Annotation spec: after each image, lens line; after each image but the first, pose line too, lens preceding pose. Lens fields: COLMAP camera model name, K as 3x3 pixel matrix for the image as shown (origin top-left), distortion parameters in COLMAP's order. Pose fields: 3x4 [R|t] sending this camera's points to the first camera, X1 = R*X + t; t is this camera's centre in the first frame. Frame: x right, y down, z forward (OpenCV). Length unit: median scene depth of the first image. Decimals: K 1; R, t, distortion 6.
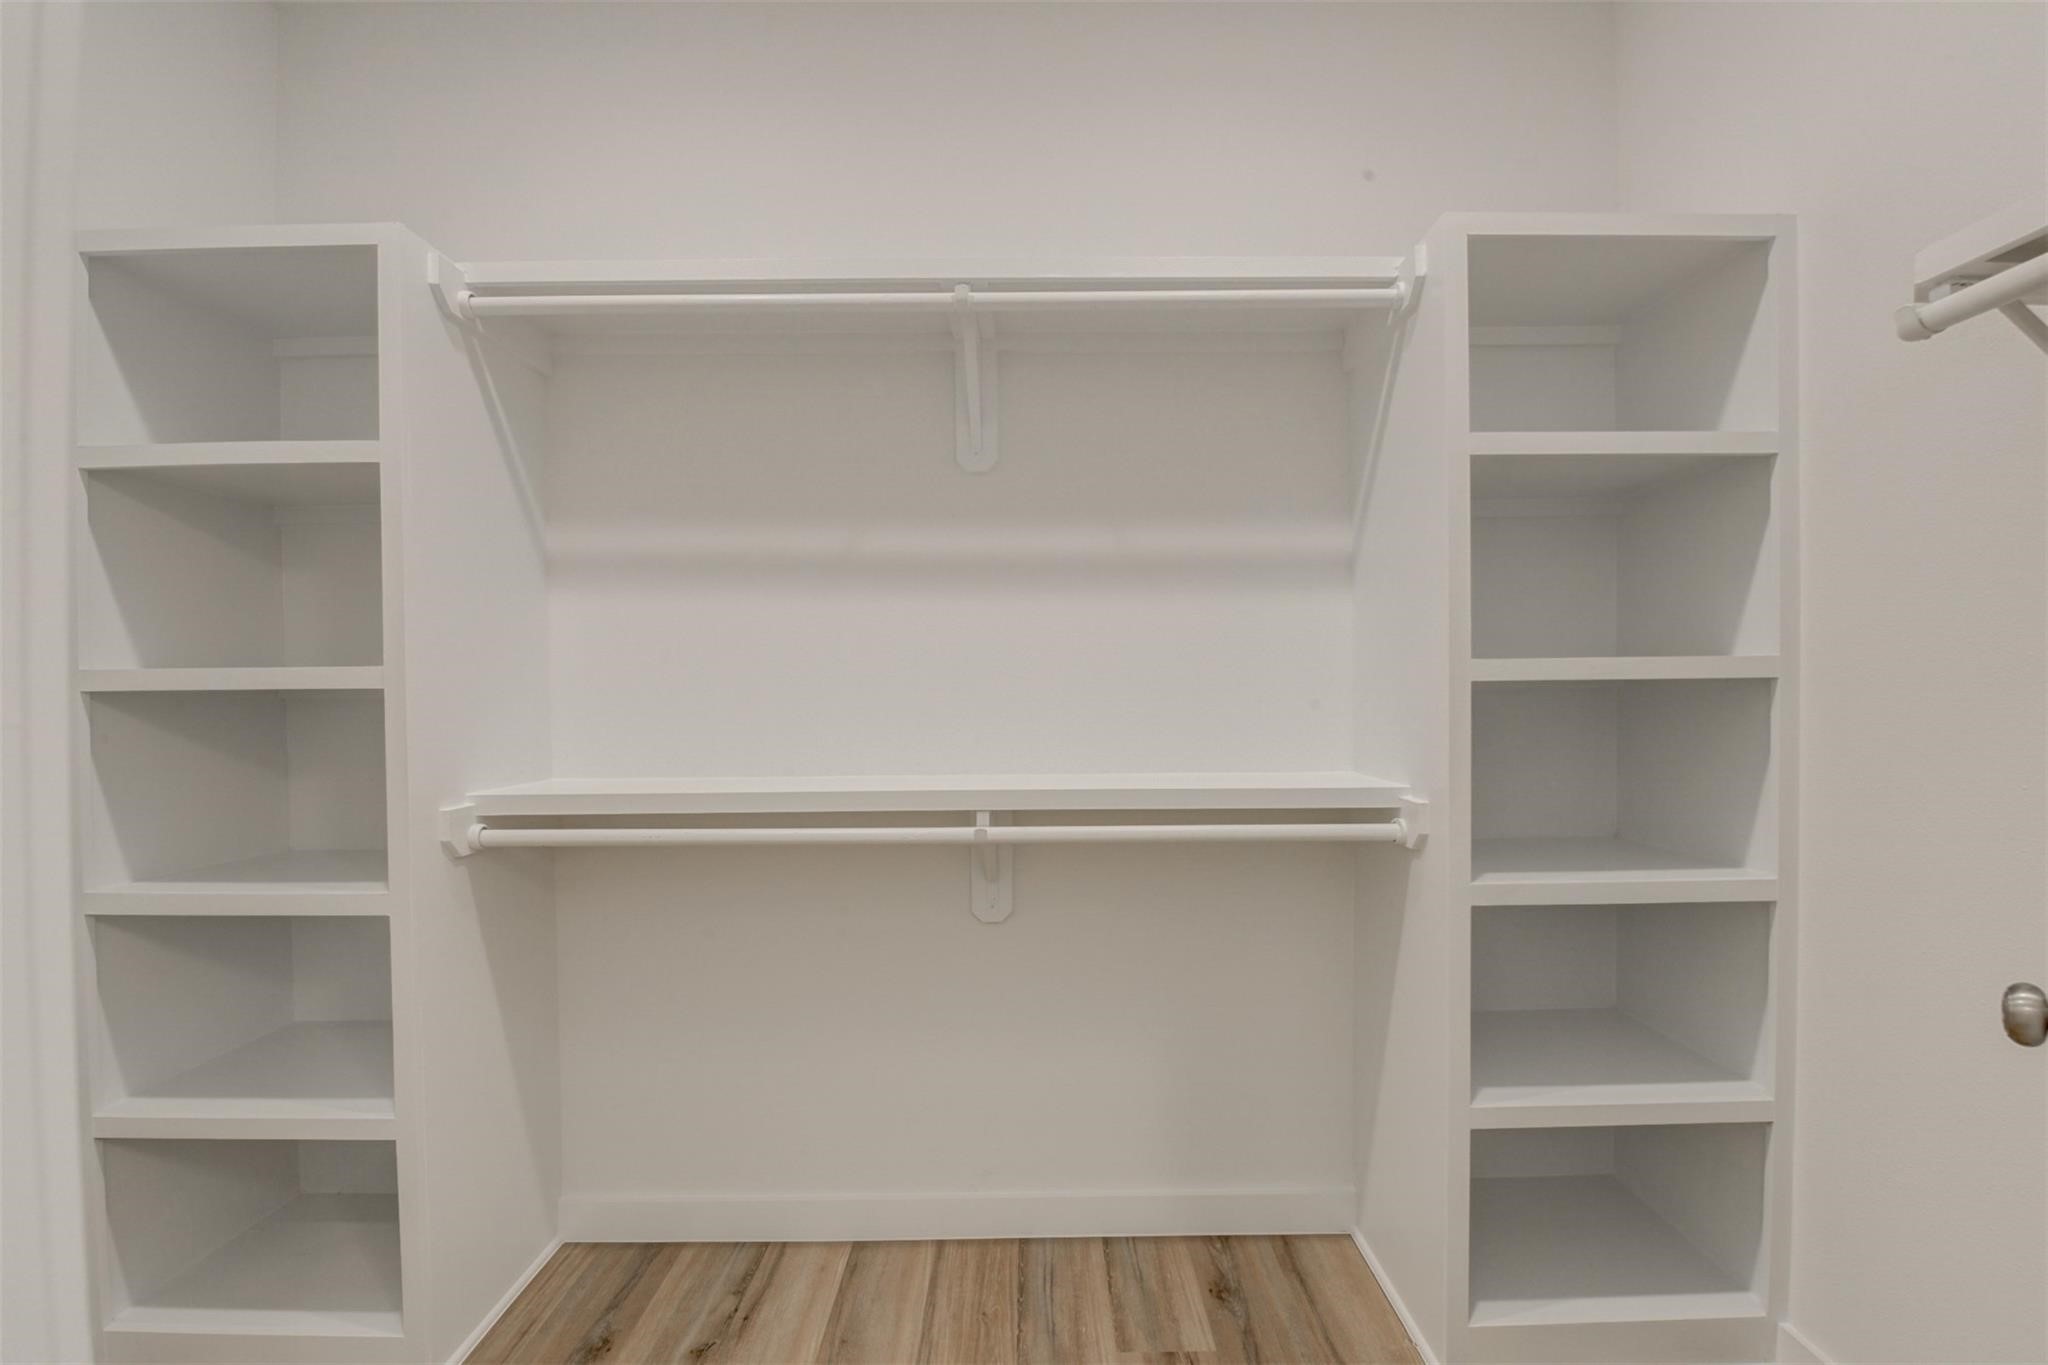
lens RADIAL K [[919.4, 0, 1024.0], [0, 919.4, 682.5], [0, 0, 1]] dist [-0.000832, -0.000429]
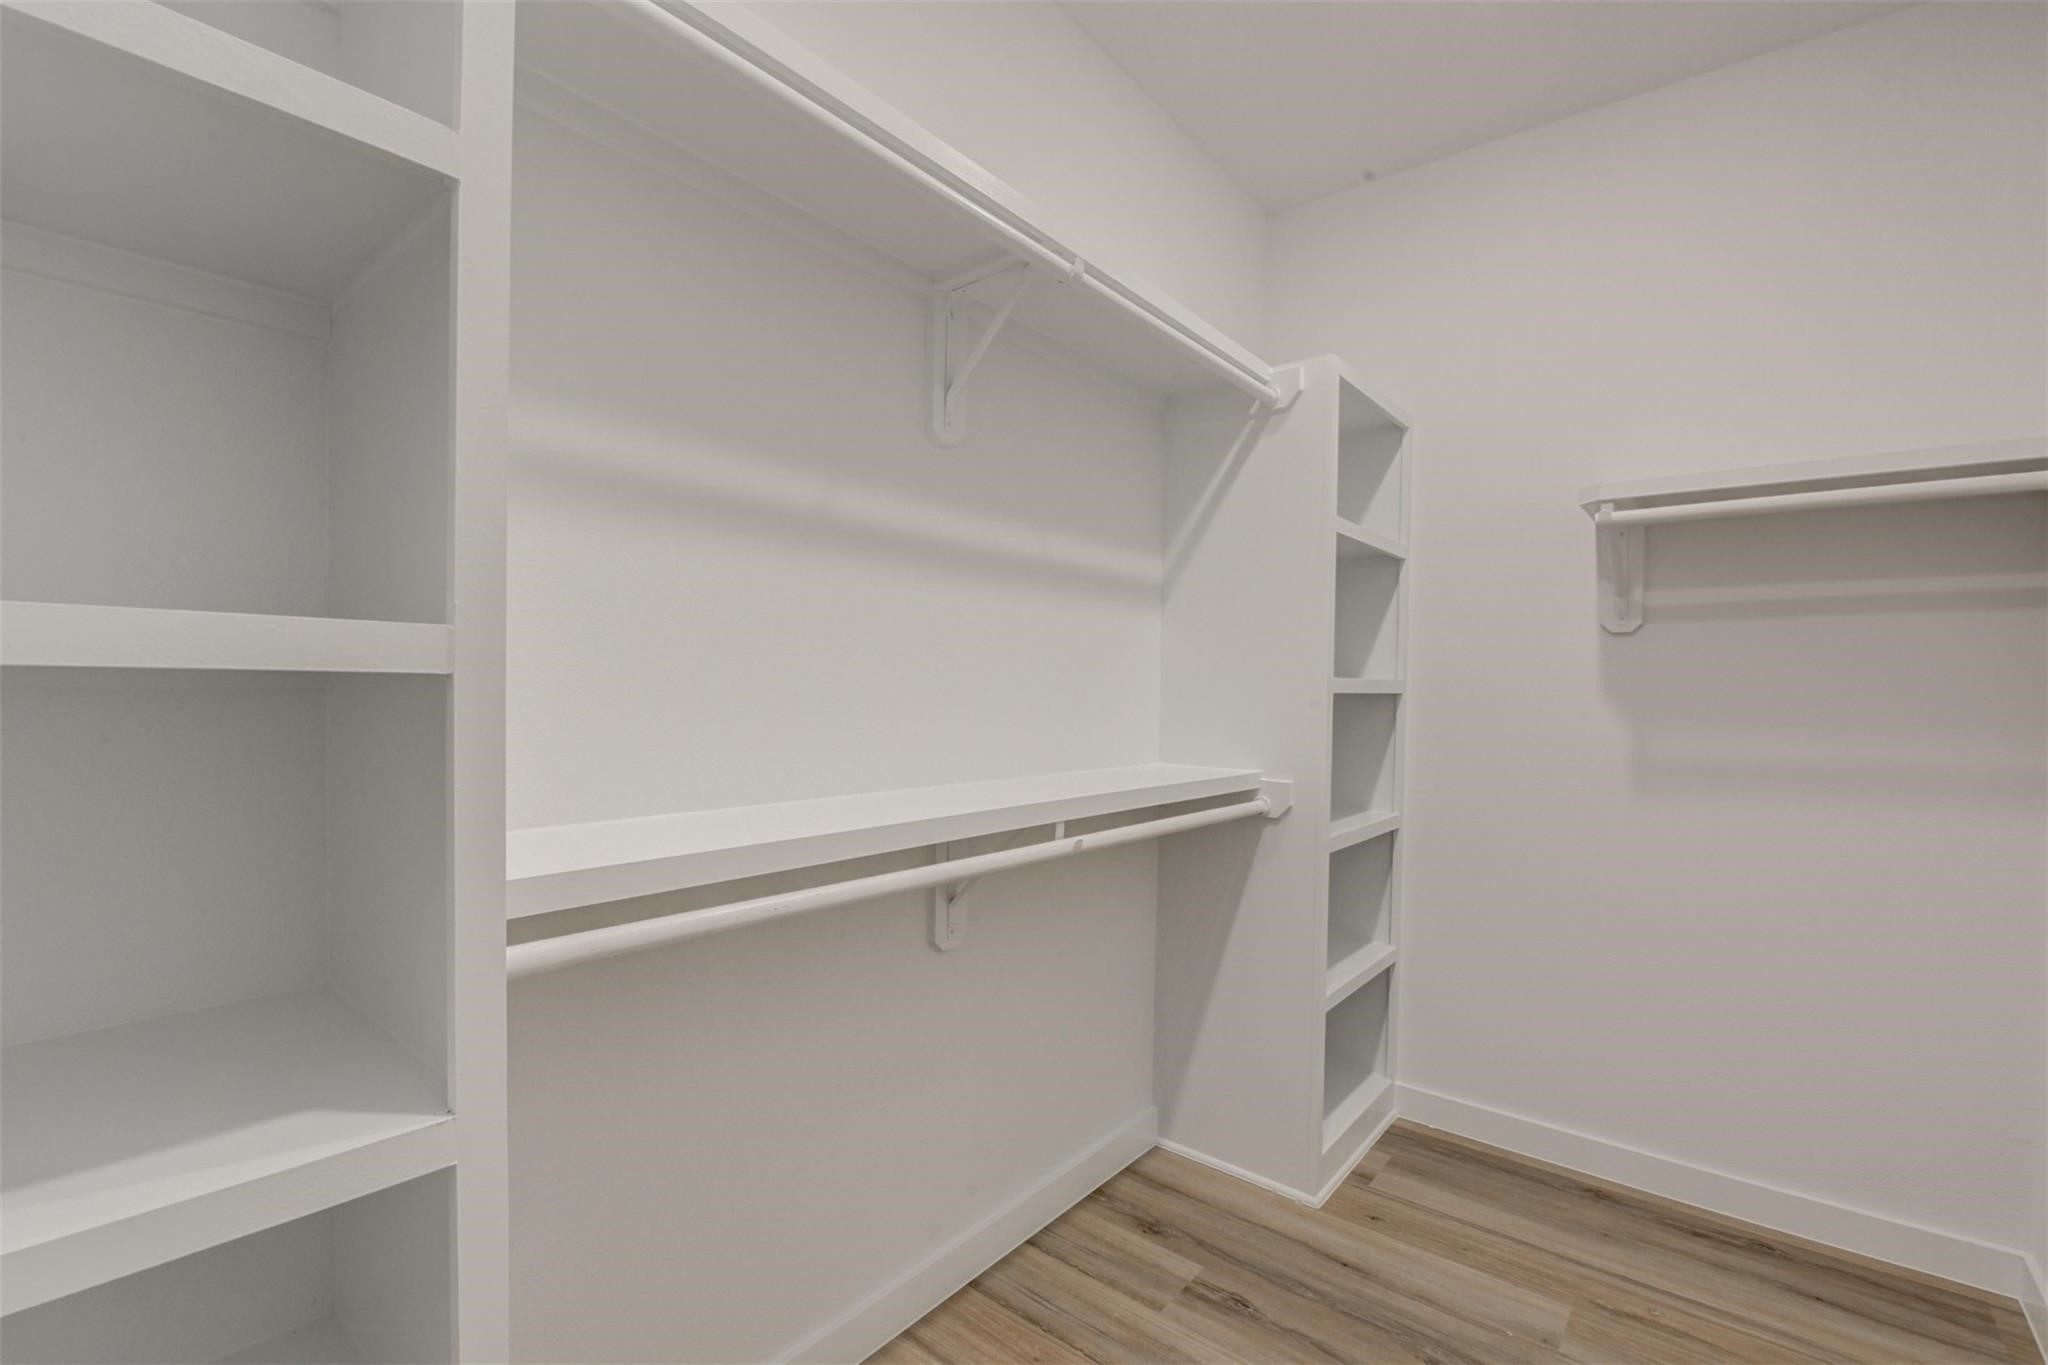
lens RADIAL K [[893.9, 0, 1031.6], [0, 893.9, 695.6], [0, 0, 1]] dist [-0.001436, -0.008519]
pose [[0.630554, 0.012532, 0.776044, -0.773728], [-0.017488, 0.999845, -0.001936, 0.011956], [-0.775949, -0.012351, 0.630675, 0.447436]]
